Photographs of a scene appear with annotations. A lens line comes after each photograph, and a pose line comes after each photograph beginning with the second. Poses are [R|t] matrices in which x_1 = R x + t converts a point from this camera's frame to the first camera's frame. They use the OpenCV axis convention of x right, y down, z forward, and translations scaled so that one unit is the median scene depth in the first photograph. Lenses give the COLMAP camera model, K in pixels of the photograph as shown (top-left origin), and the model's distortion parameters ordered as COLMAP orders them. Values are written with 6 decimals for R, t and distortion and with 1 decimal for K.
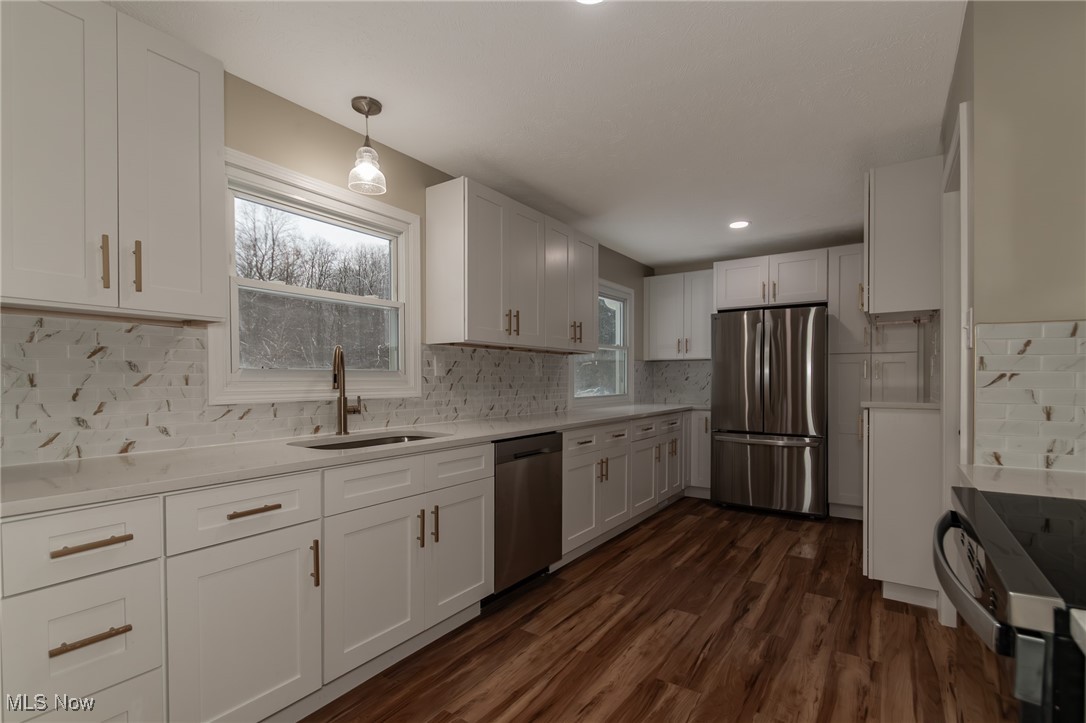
lens RADIAL K [[506.3, 0, 539.0], [0, 506.3, 384.7], [0, 0, 1]] dist [0.013888, -0.009390]
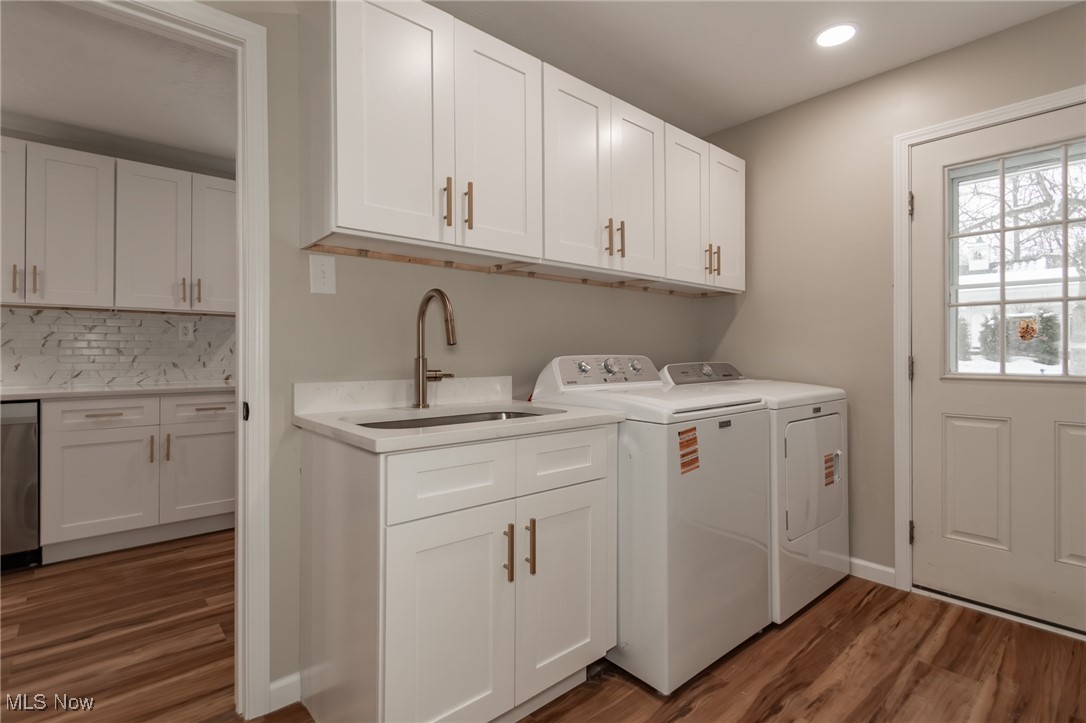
lens RADIAL K [[522.5, 0, 540.7], [0, 522.5, 351.8], [0, 0, 1]] dist [0.003837, 0.000302]
pose [[0.967391, 0.000346, -0.253287, 1.074447], [-0.003668, 0.999913, -0.012643, 0.014367], [0.253261, 0.013160, 0.967309, 0.336182]]
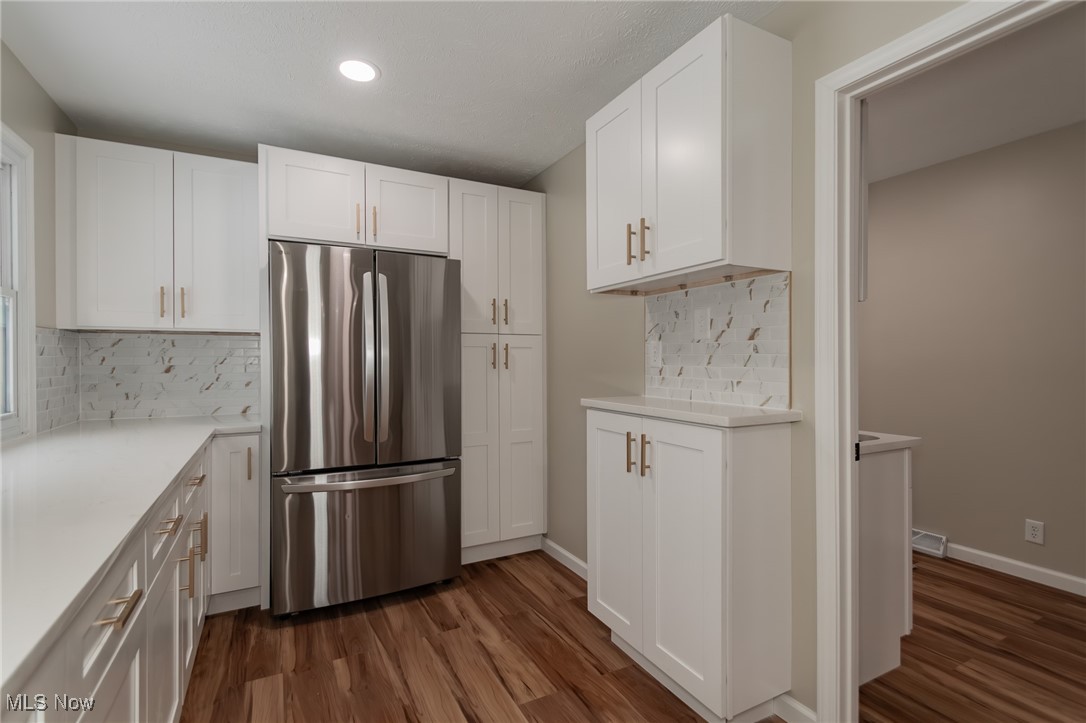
lens RADIAL K [[505.4, 0, 541.2], [0, 505.4, 361.7], [0, 0, 1]] dist [0.003165, -0.001186]
pose [[0.462522, -0.004507, 0.886596, 0.033829], [0.011180, 0.999937, -0.000749, -0.027192], [-0.886537, 0.010259, 0.462543, 0.812733]]
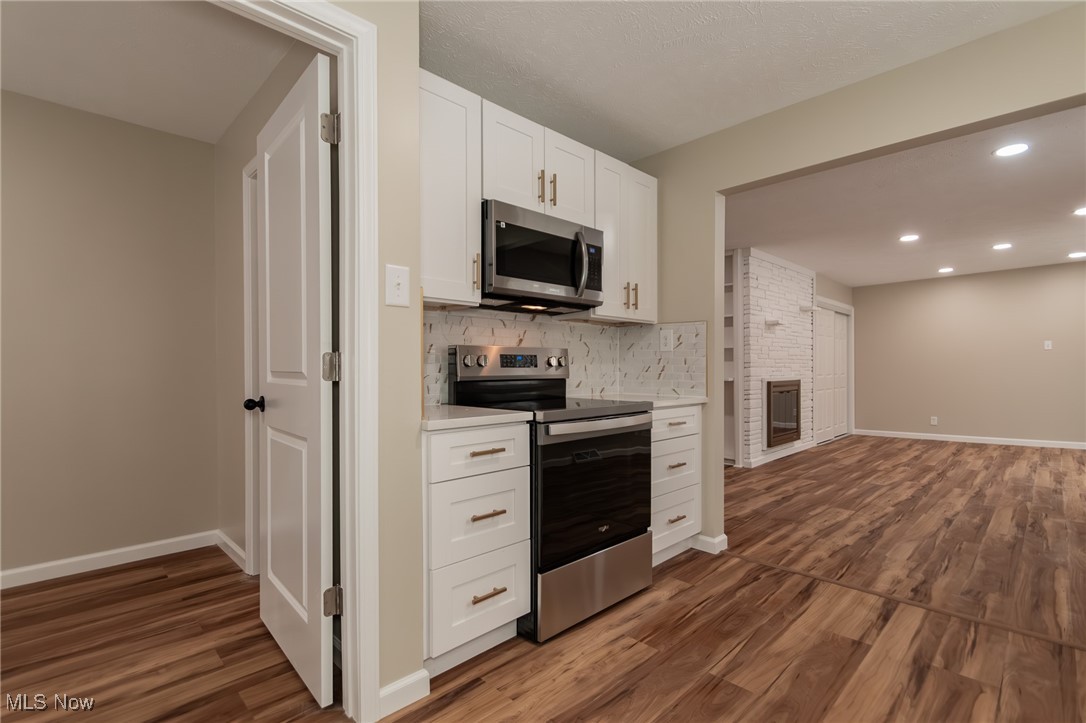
lens RADIAL K [[502.3, 0, 539.4], [0, 502.3, 371.6], [0, 0, 1]] dist [0.011280, -0.007642]
pose [[-0.981155, 0.003888, 0.193181, 0.214348], [0.007553, 0.999805, 0.018236, 0.020322], [-0.193072, 0.019351, -0.980994, 1.024369]]
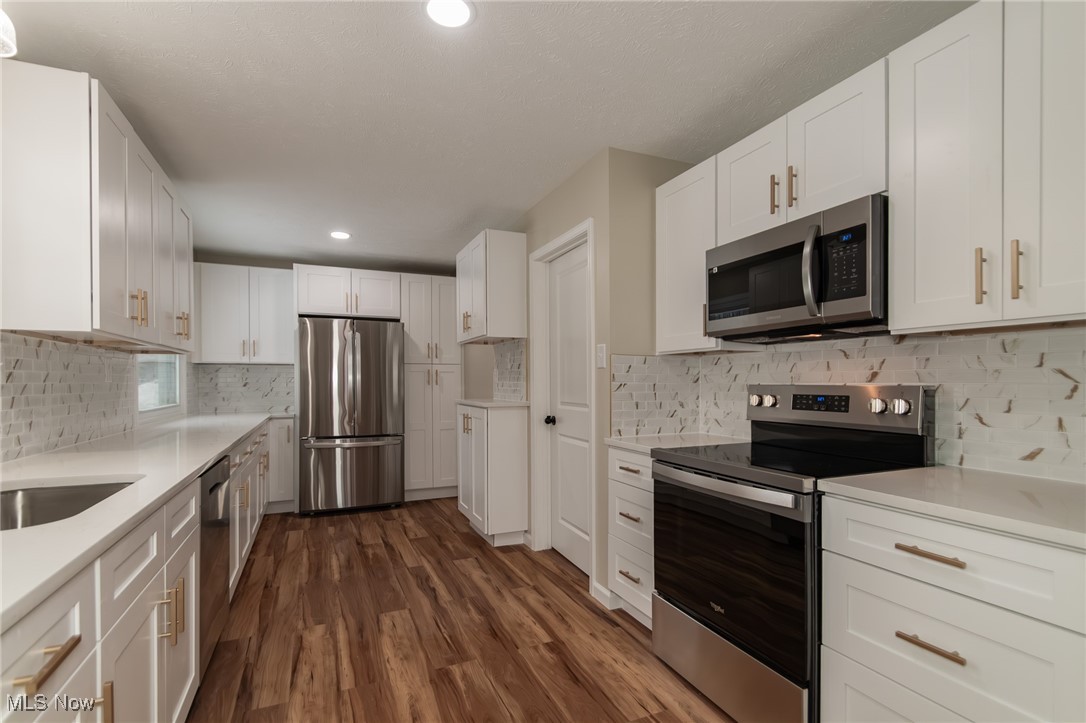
lens RADIAL K [[506.3, 0, 539.0], [0, 506.3, 384.7], [0, 0, 1]] dist [0.013888, -0.009390]
pose [[0.525943, -0.005061, 0.850505, -0.363545], [0.010631, 0.999943, -0.000624, -0.010099], [-0.850453, 0.009370, 0.525967, 0.163633]]
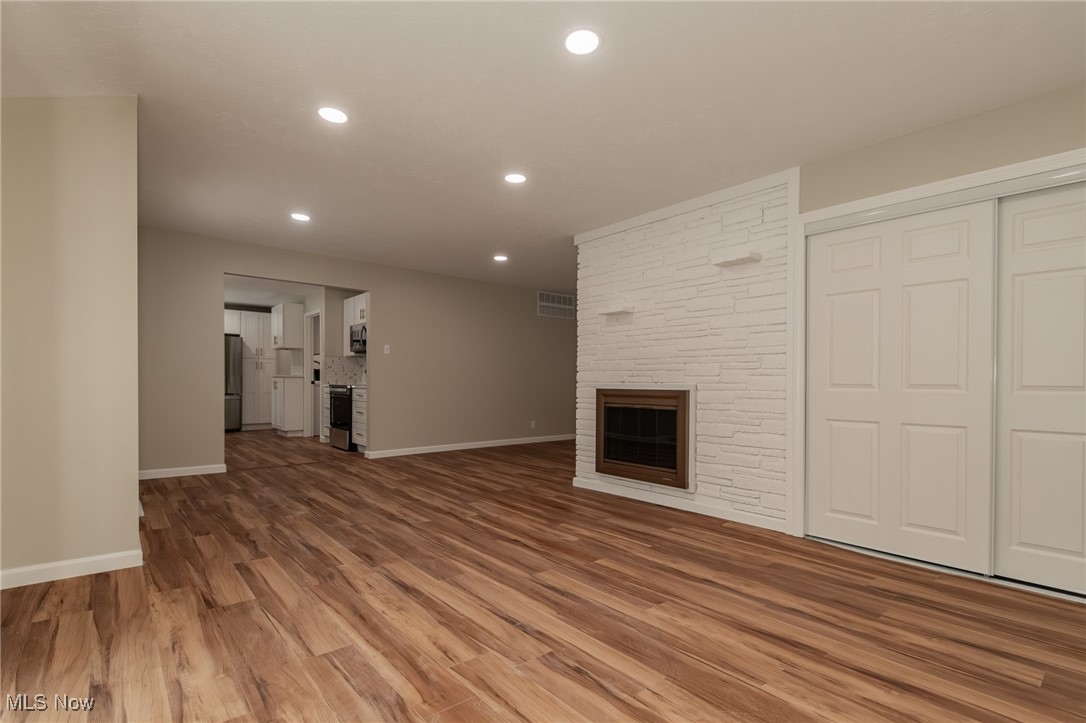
lens RADIAL K [[506.3, 0, 539.0], [0, 506.3, 384.7], [0, 0, 1]] dist [0.013888, -0.009390]
pose [[0.262401, -0.000682, 0.964959, -1.762995], [0.002757, 0.999996, -0.000043, 0.085962], [-0.964955, 0.002672, 0.262402, -1.209758]]
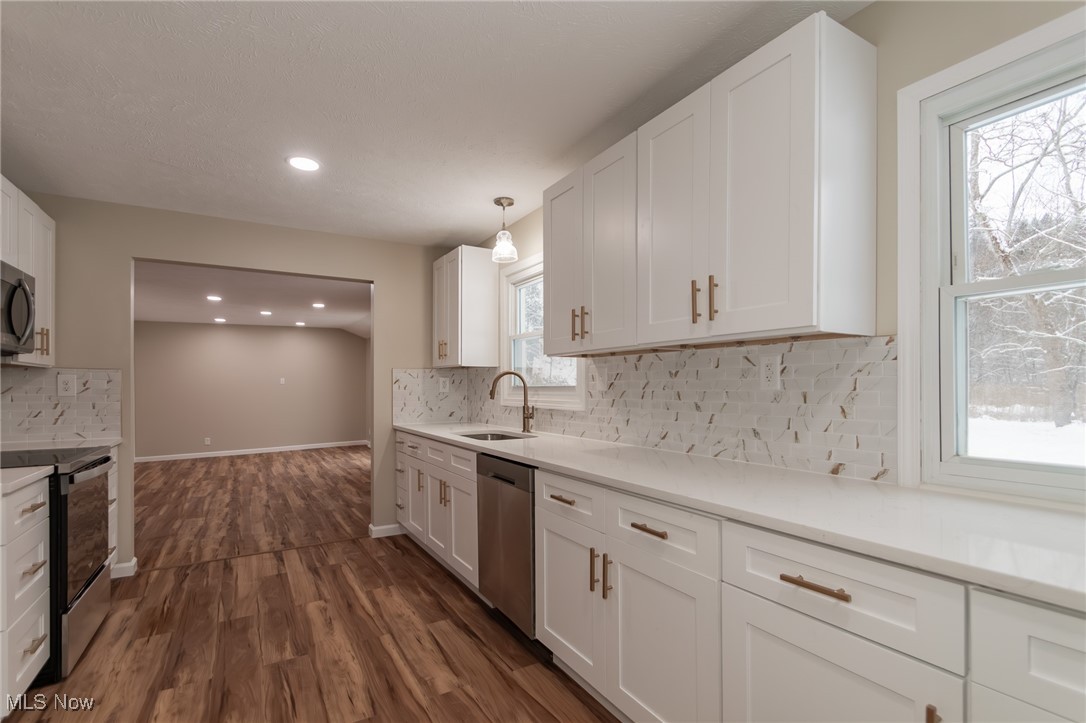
lens RADIAL K [[506.3, 0, 539.0], [0, 506.3, 384.7], [0, 0, 1]] dist [0.013888, -0.009390]
pose [[-0.424361, 0.001215, -0.905492, 0.690297], [-0.003654, 0.999989, 0.003054, -0.030348], [0.905486, 0.004605, -0.424351, 1.284565]]
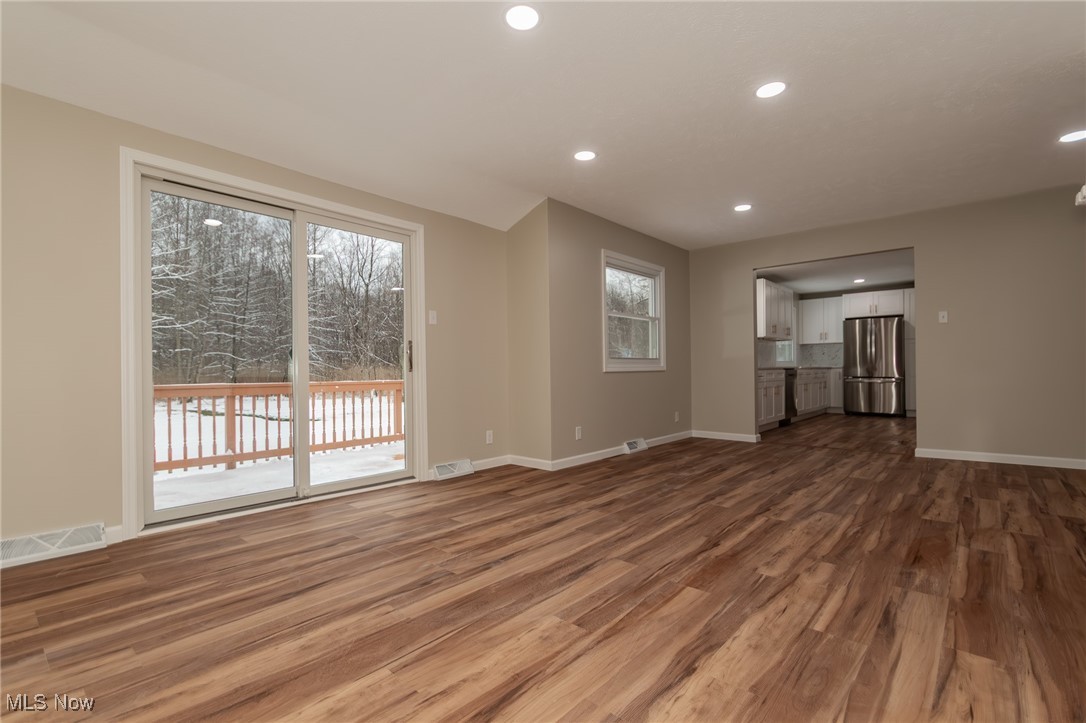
lens RADIAL K [[502.3, 0, 539.4], [0, 502.3, 371.6], [0, 0, 1]] dist [0.011280, -0.007642]
pose [[0.992757, -0.006984, -0.119937, -0.966712], [0.006044, 0.999948, -0.008199, 0.115251], [0.119988, 0.007414, 0.992748, -1.779051]]
